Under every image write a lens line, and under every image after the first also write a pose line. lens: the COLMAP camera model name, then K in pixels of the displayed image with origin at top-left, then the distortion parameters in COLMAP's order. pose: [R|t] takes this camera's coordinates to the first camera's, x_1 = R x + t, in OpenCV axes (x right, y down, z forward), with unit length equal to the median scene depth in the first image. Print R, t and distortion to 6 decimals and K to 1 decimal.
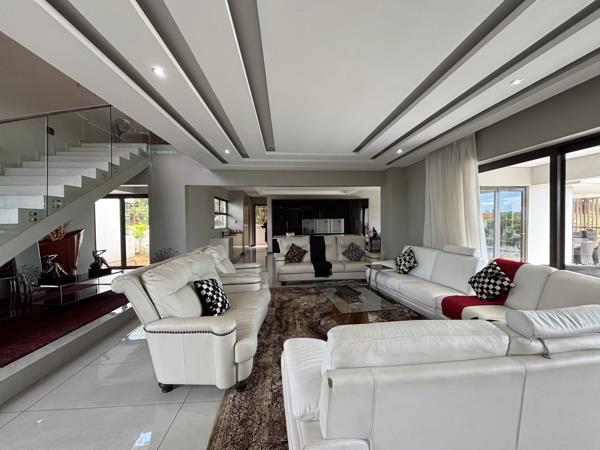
lens RADIAL K [[240.0, 0, 299.1], [0, 240.0, 226.2], [0, 0, 1]] dist [0.000353, -0.000099]
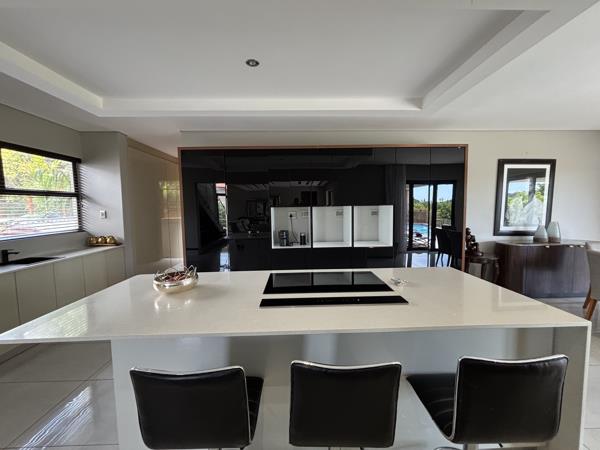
lens RADIAL K [[240.0, 0, 299.1], [0, 240.0, 226.2], [0, 0, 1]] dist [0.000353, -0.000099]
pose [[0.999011, -0.000011, -0.044457, 0.065430], [0.002816, 0.998007, 0.063034, -0.023140], [0.044368, -0.063097, 0.997021, 0.632578]]
